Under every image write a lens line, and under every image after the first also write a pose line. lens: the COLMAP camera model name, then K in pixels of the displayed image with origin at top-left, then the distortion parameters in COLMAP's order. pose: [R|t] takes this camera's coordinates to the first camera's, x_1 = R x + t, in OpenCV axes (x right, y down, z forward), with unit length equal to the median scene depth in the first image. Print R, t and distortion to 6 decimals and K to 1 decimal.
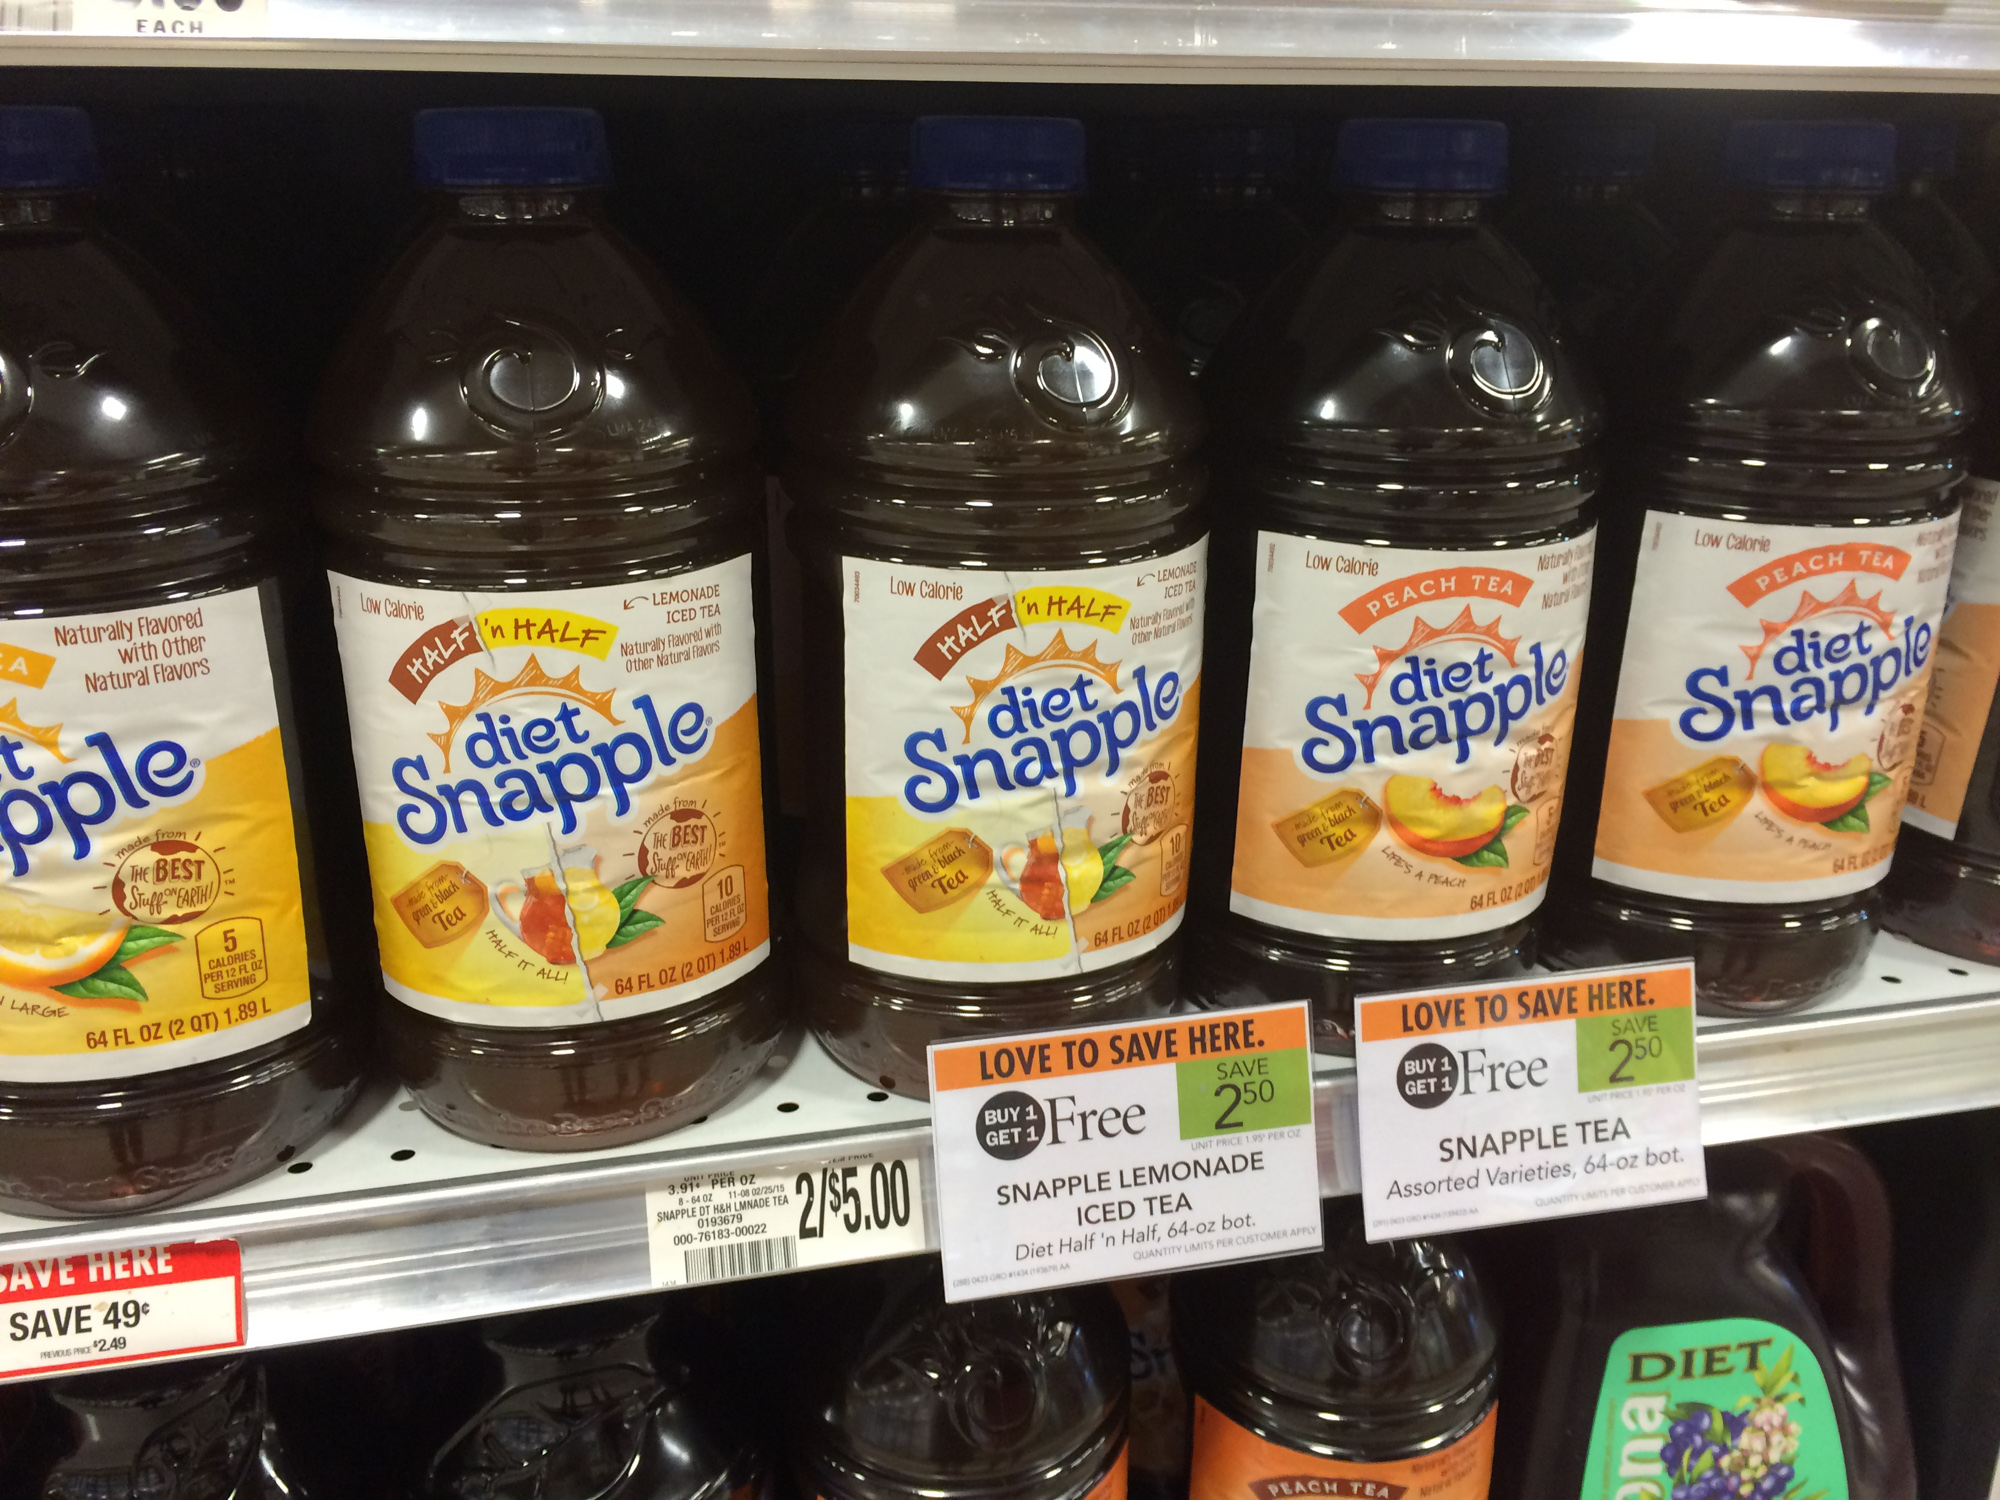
lens RADIAL K [[1686.2, 0, 994.8], [0, 1686.2, 764.6], [0, 0, 1]] dist [0.038429, -0.014408]
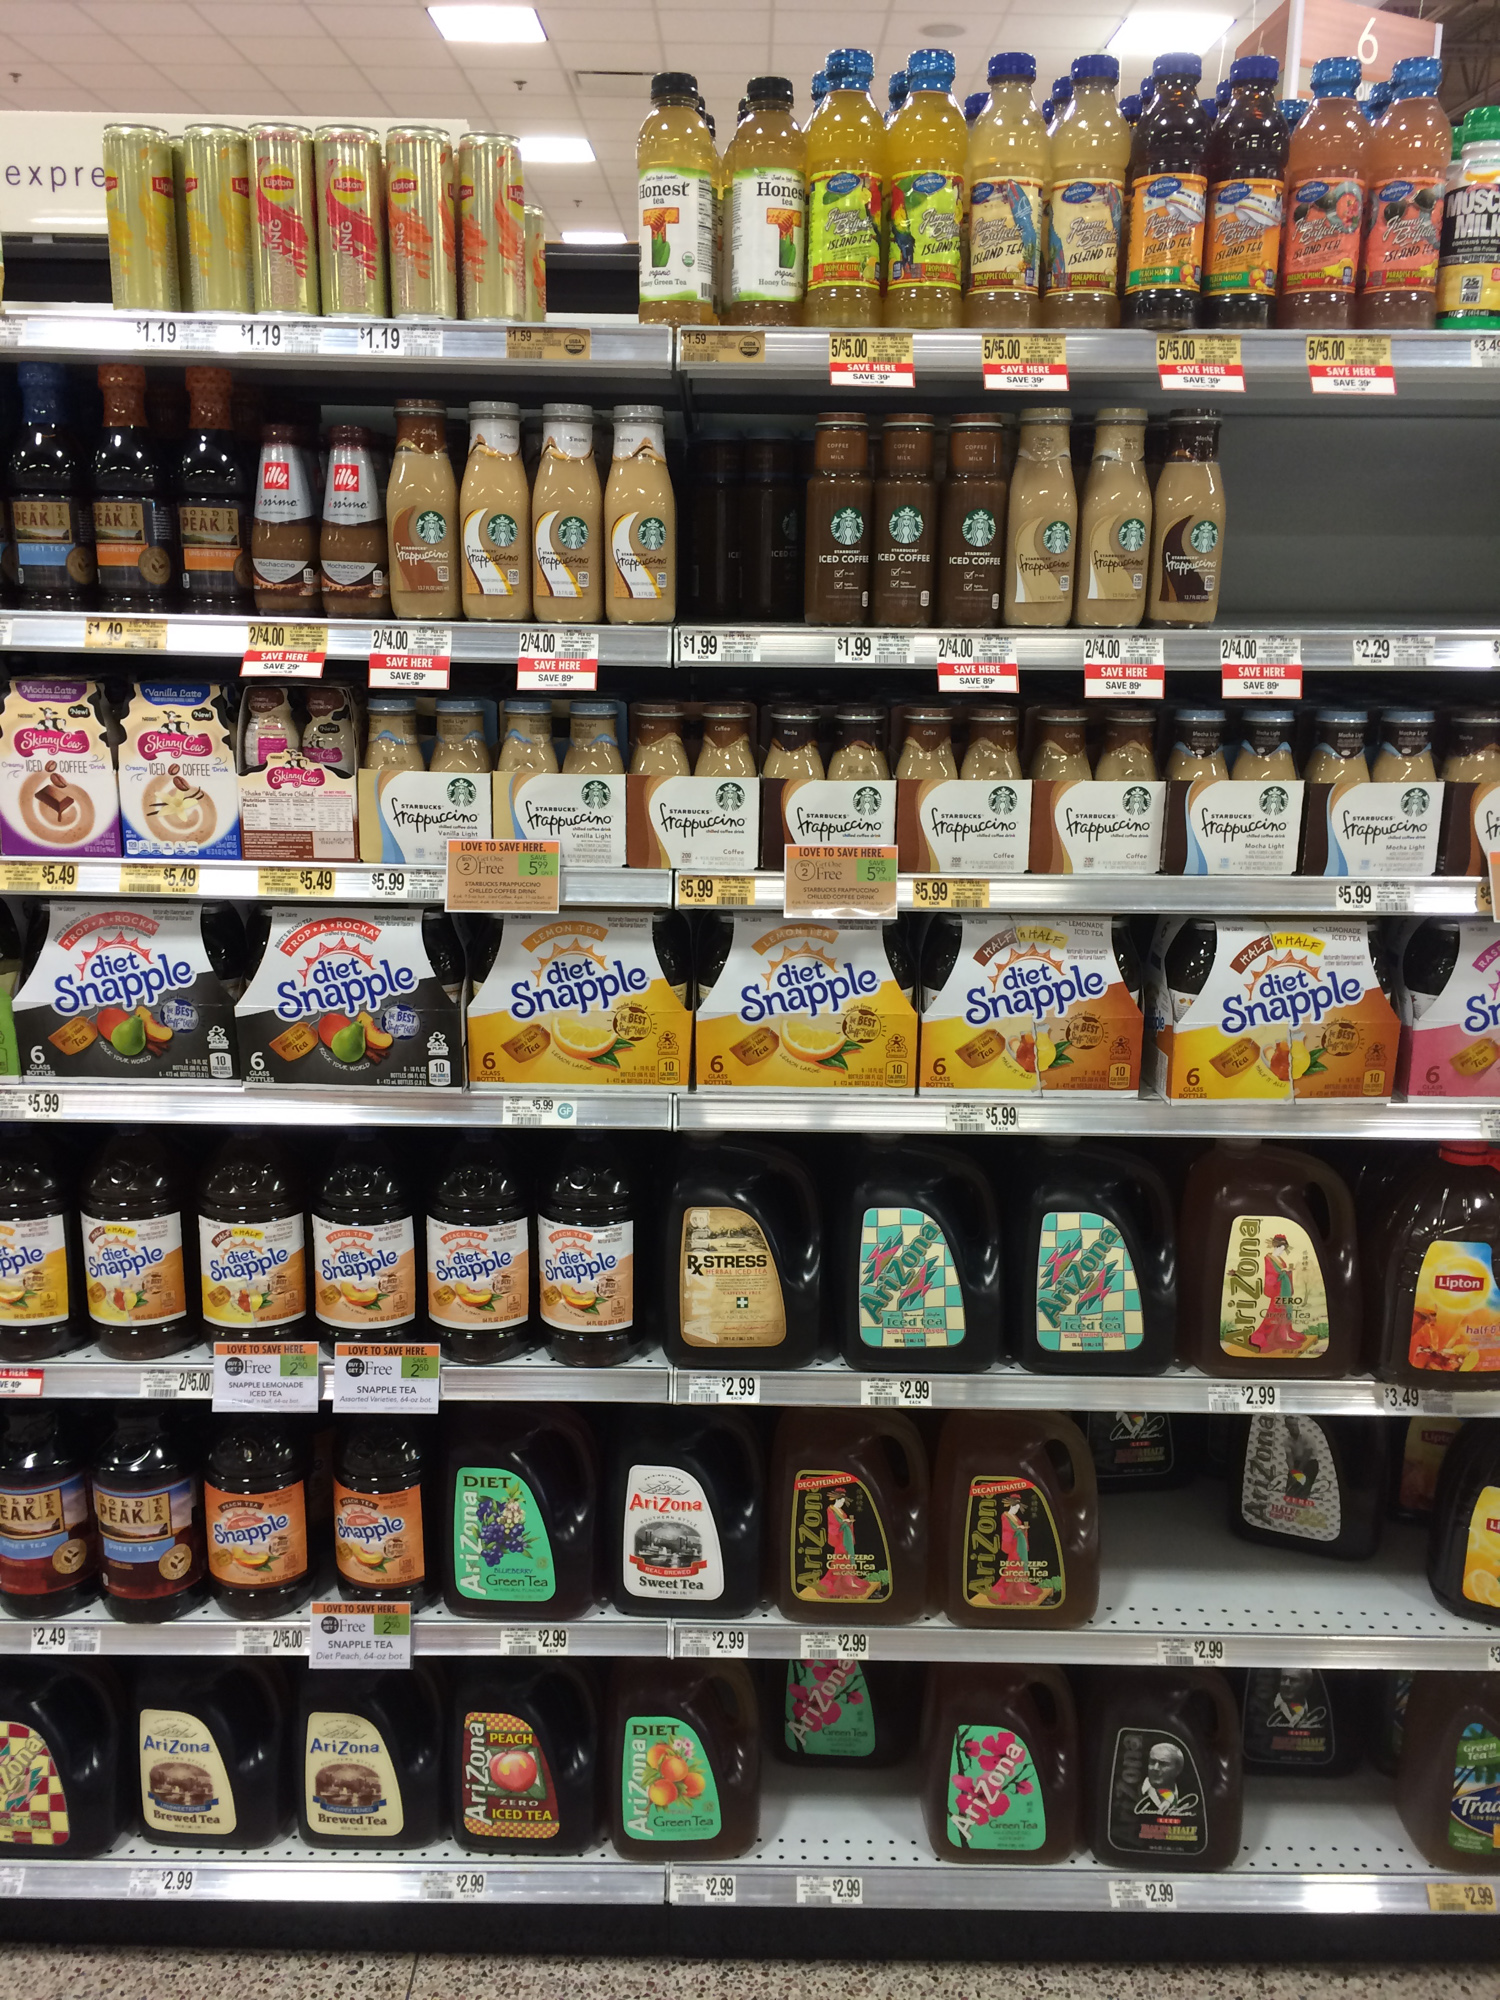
lens RADIAL K [[1686.2, 0, 756.2], [0, 1686.2, 991.3], [0, 0, 1]] dist [0.038429, -0.014408]
pose [[0.974696, 0.061308, -0.214965, 1.909729], [-0.086582, 0.990131, -0.110199, -0.300012], [0.206088, 0.126022, 0.970385, -2.542780]]
